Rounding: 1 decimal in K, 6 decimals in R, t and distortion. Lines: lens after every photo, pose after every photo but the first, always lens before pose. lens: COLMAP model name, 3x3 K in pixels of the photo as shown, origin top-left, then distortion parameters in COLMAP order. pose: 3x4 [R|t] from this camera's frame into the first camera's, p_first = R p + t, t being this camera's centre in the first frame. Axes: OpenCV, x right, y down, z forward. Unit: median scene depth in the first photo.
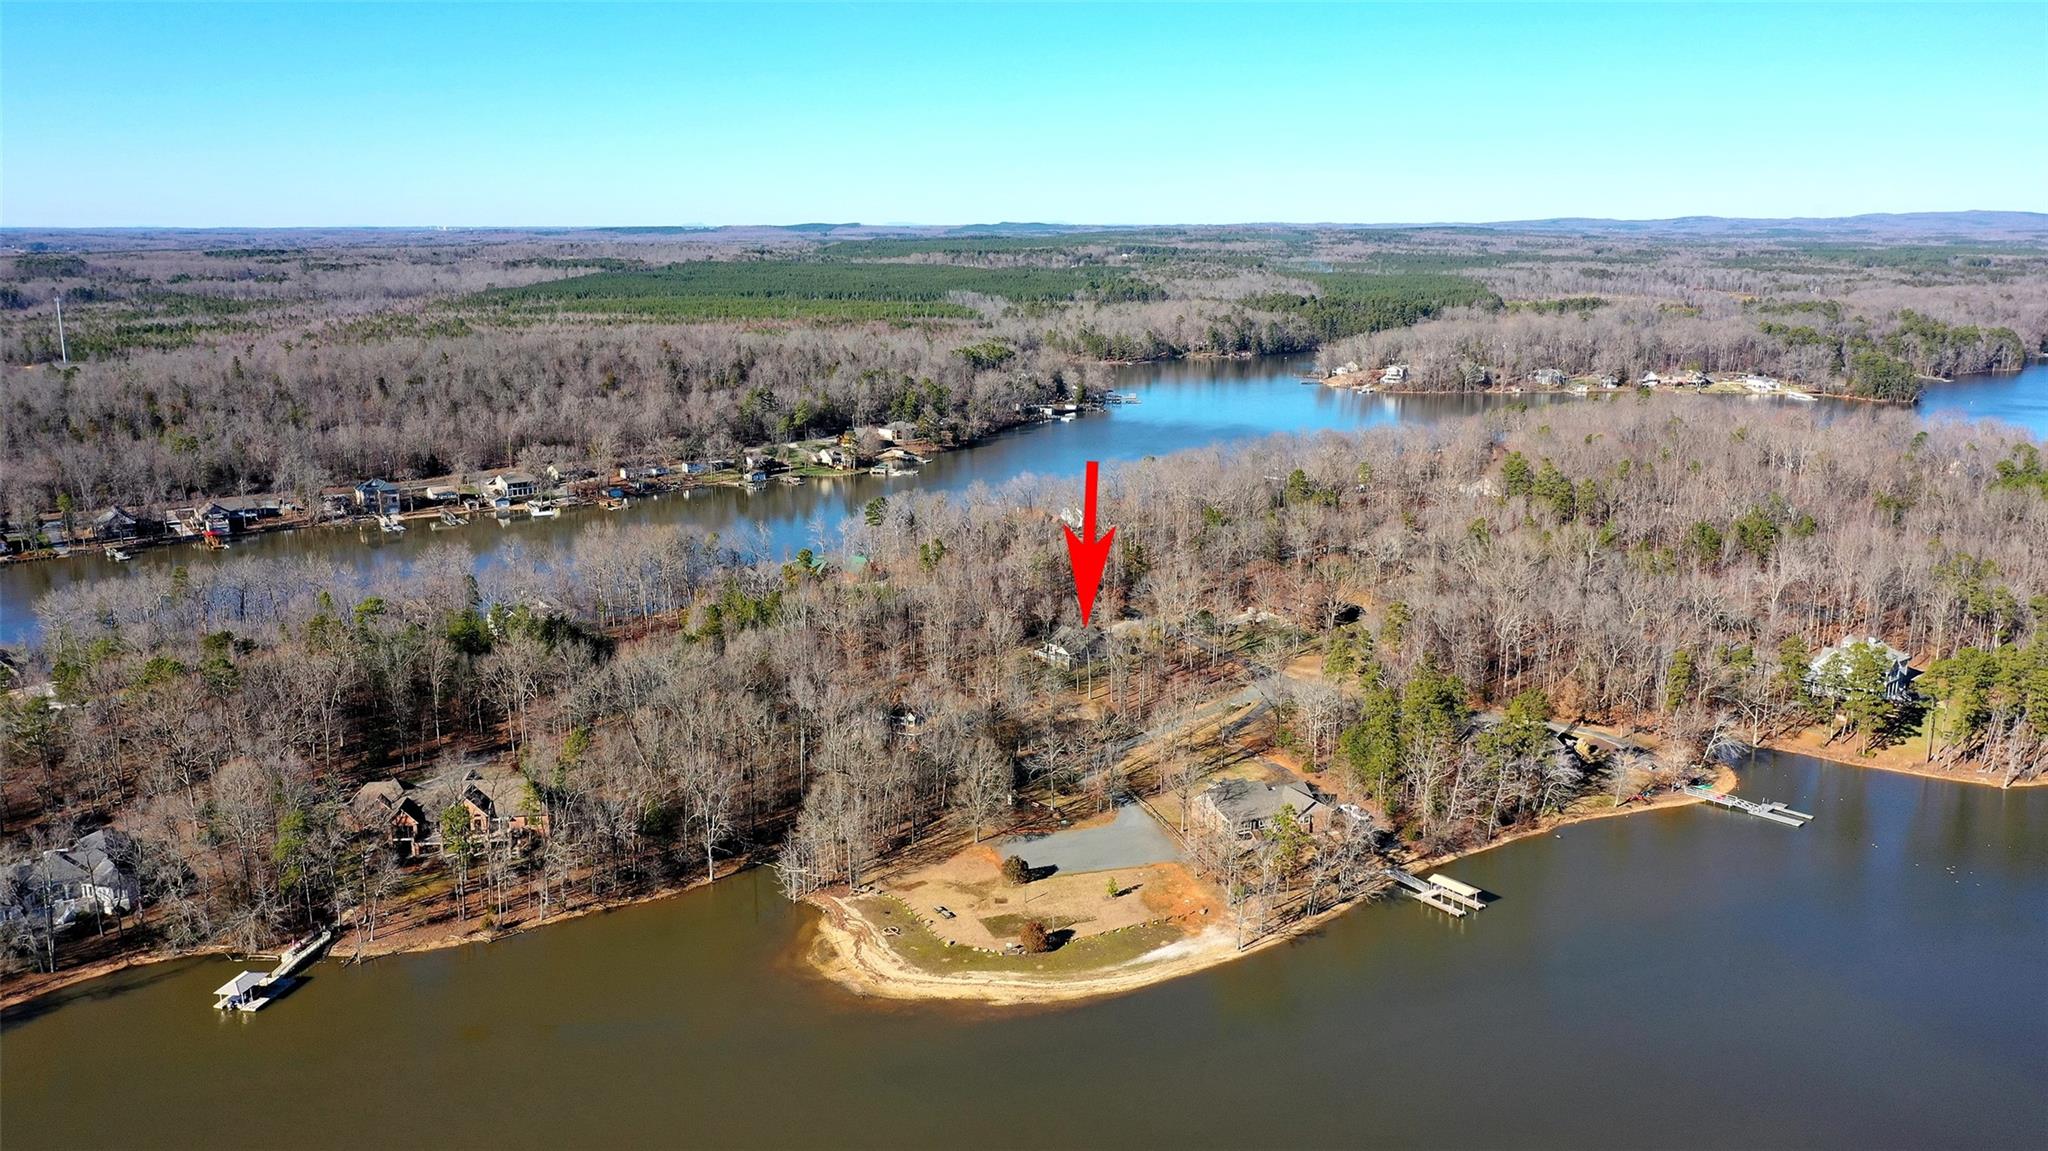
lens RADIAL K [[1658.5, 0, 1026.0], [0, 1658.5, 574.4], [0, 0, 1]] dist [0.005188, -0.004601]
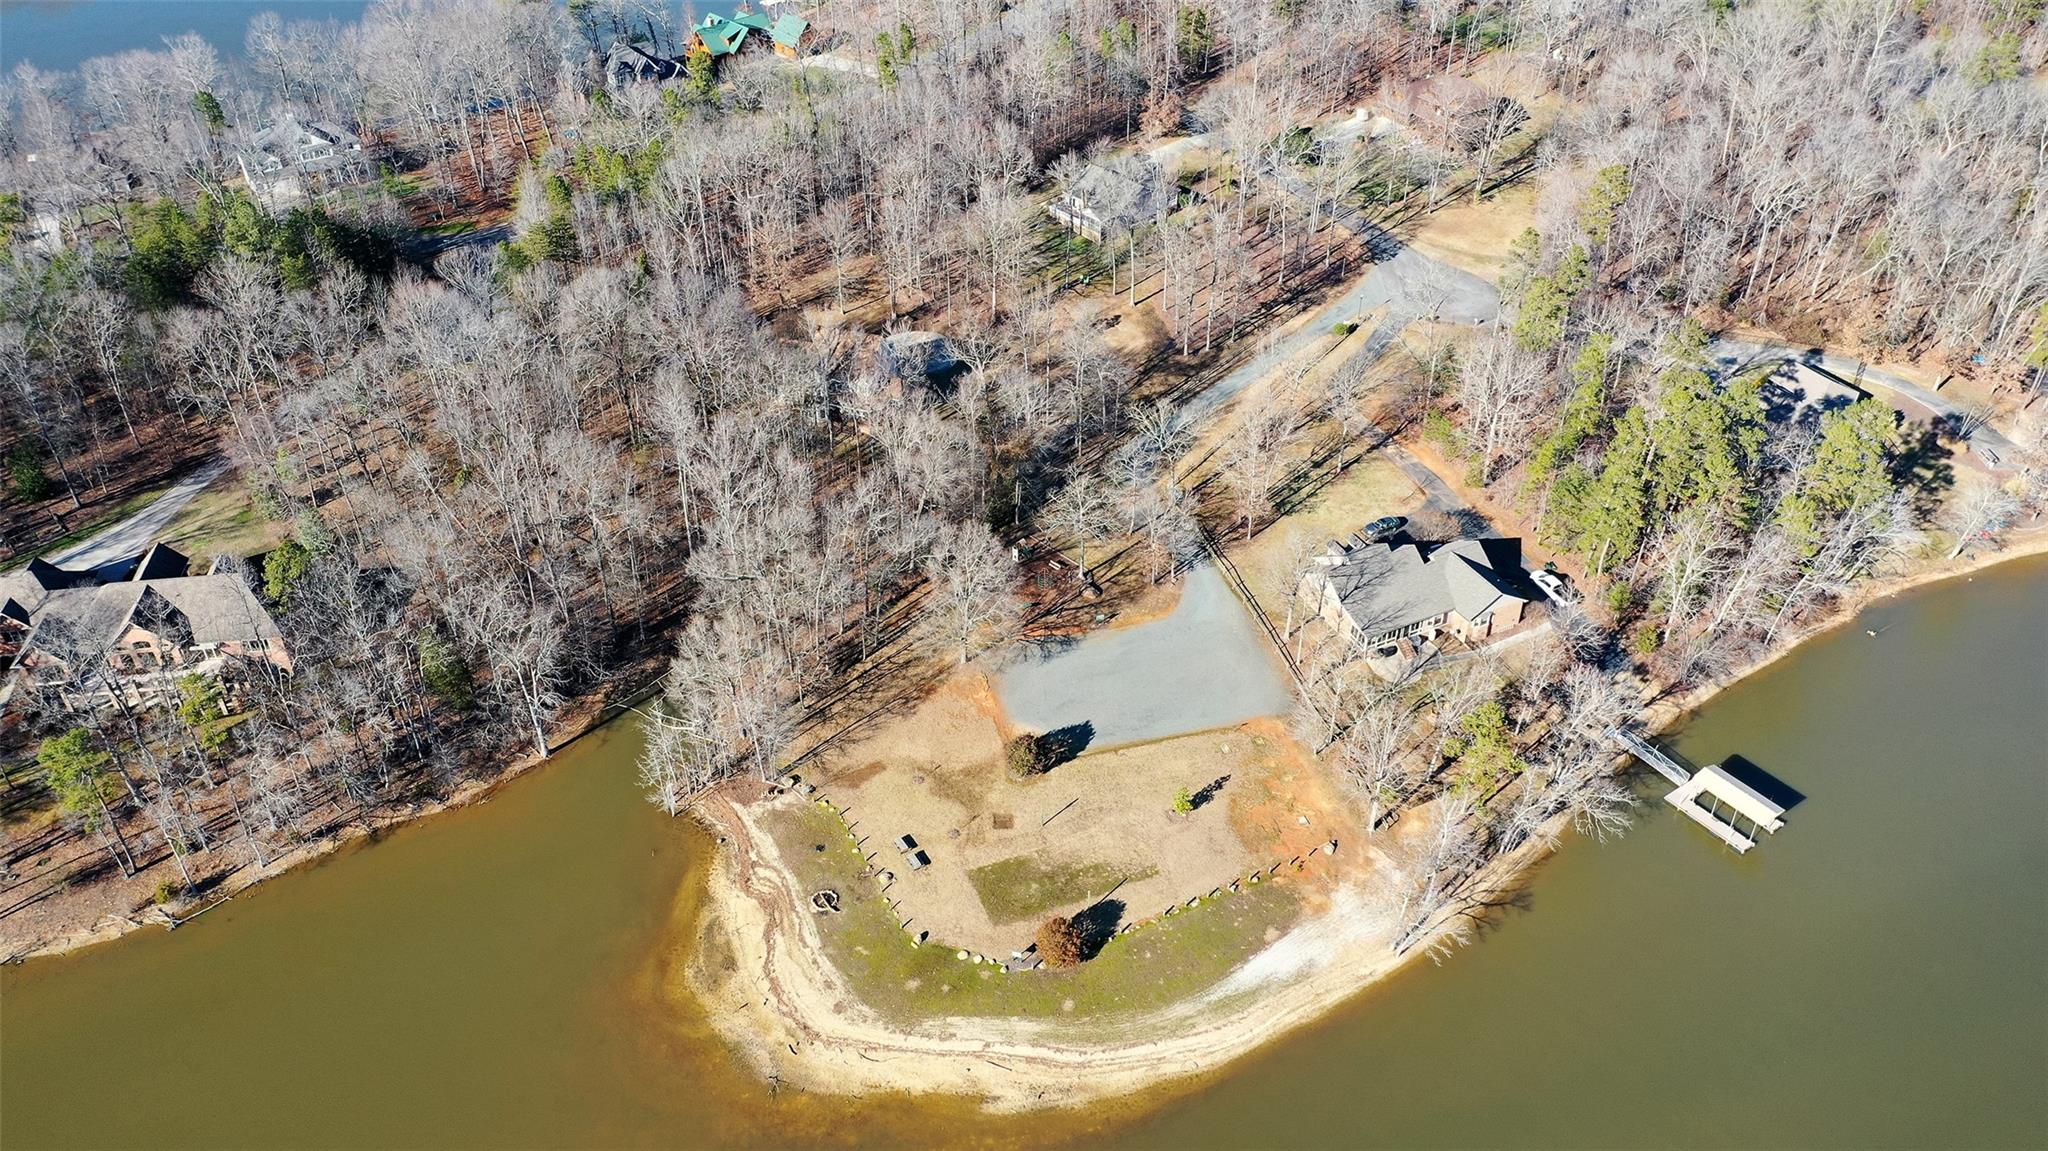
lens RADIAL K [[1658.5, 0, 1019.8], [0, 1658.5, 577.1], [0, 0, 1]] dist [0.005188, -0.004601]
pose [[0.999973, -0.001698, -0.007177, -0.004270], [0.004475, 0.913260, 0.407354, -0.139549], [0.005863, -0.407375, 0.913242, 0.471125]]
